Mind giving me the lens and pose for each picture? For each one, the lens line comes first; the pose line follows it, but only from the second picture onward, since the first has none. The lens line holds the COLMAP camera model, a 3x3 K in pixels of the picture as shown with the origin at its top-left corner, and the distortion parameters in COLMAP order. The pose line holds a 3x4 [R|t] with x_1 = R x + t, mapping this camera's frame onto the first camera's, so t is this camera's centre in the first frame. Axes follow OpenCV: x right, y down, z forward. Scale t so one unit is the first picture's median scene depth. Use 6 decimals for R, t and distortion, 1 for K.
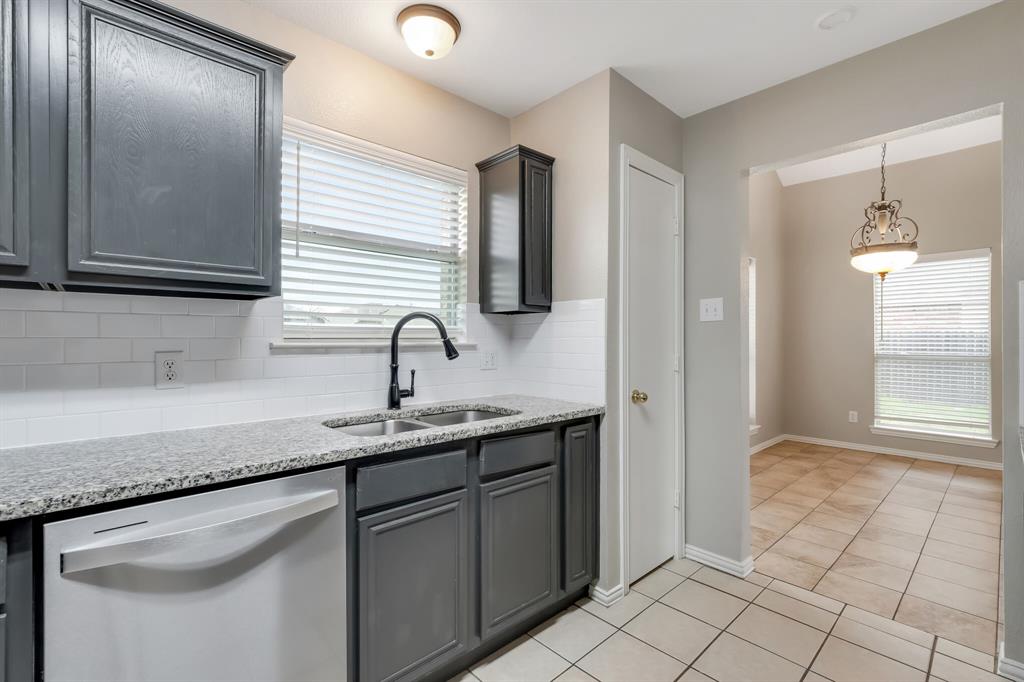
lens RADIAL K [[457.7, 0, 506.9], [0, 457.7, 341.0], [0, 0, 1]] dist [-0.000126, -0.001617]
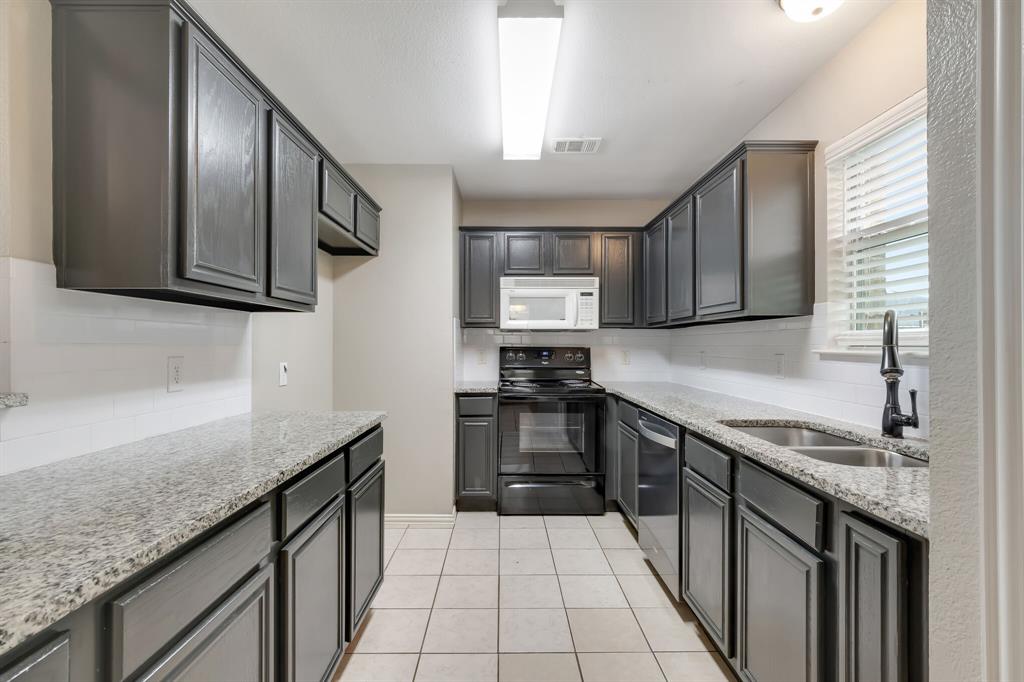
lens RADIAL K [[457.7, 0, 517.4], [0, 457.7, 341.5], [0, 0, 1]] dist [-0.000126, -0.001617]
pose [[-0.660072, -0.007805, -0.751162, 0.690986], [-0.007904, 0.999963, -0.003445, -0.005356], [0.751161, 0.003664, -0.660109, 0.938619]]
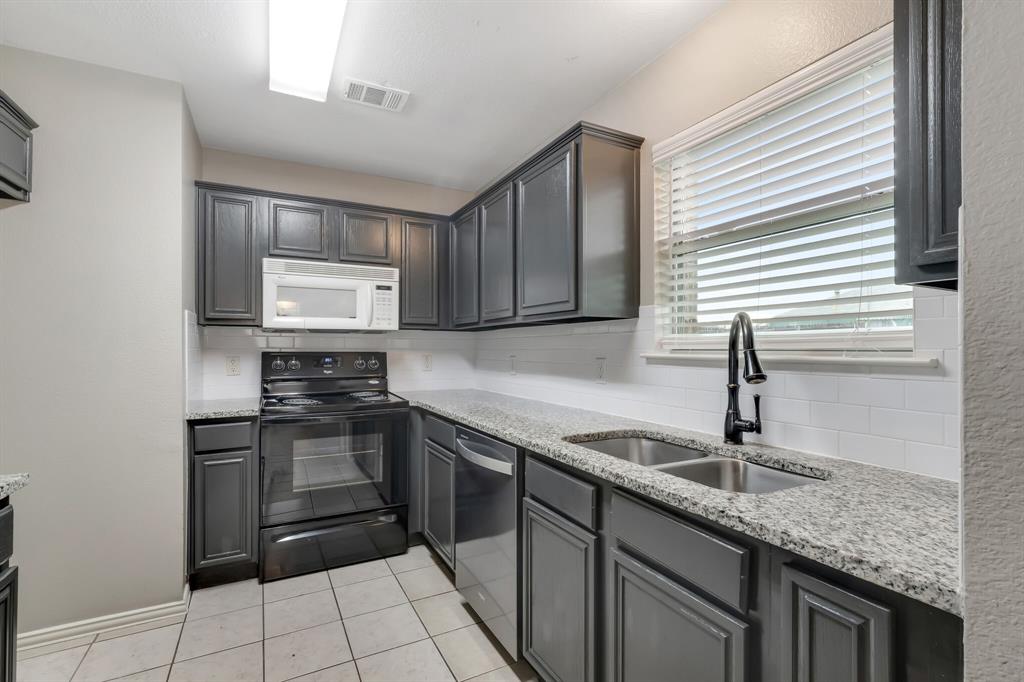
lens RADIAL K [[457.7, 0, 529.8], [0, 457.7, 346.0], [0, 0, 1]] dist [-0.000126, -0.001617]
pose [[-0.223304, -0.006941, -0.974724, 0.516912], [-0.006127, 0.999965, -0.005717, -0.005179], [0.974730, 0.004695, -0.223339, 0.762962]]
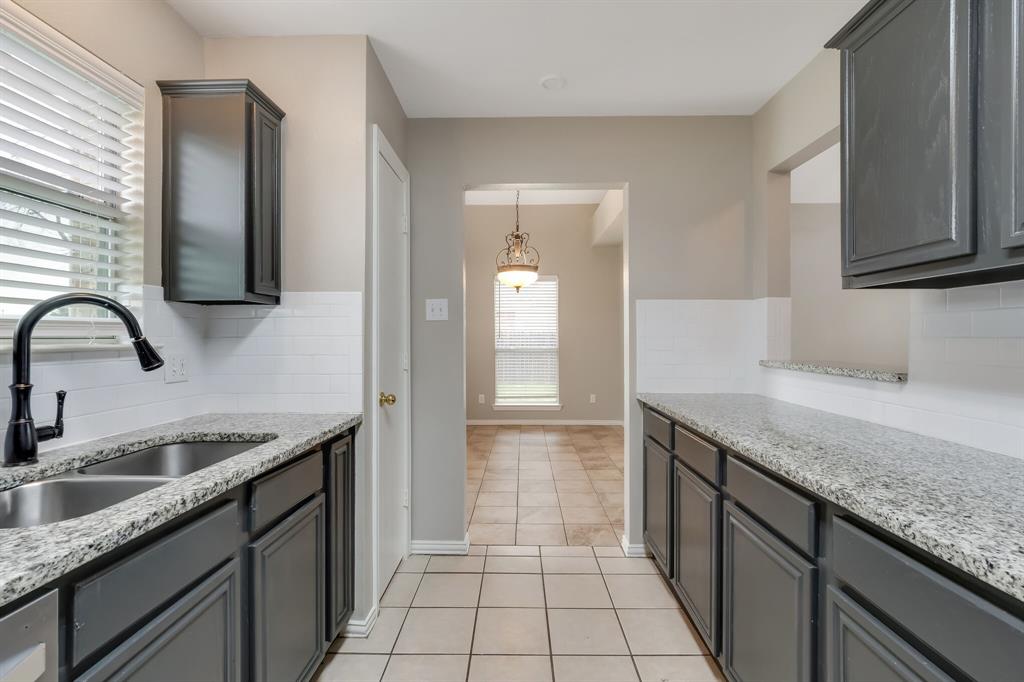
lens RADIAL K [[457.7, 0, 514.2], [0, 457.7, 338.8], [0, 0, 1]] dist [-0.000126, -0.001617]
pose [[0.690036, -0.004409, 0.723762, -0.212824], [0.005034, 0.999986, 0.001292, -0.001922], [-0.723758, 0.002752, 0.690049, 0.161825]]
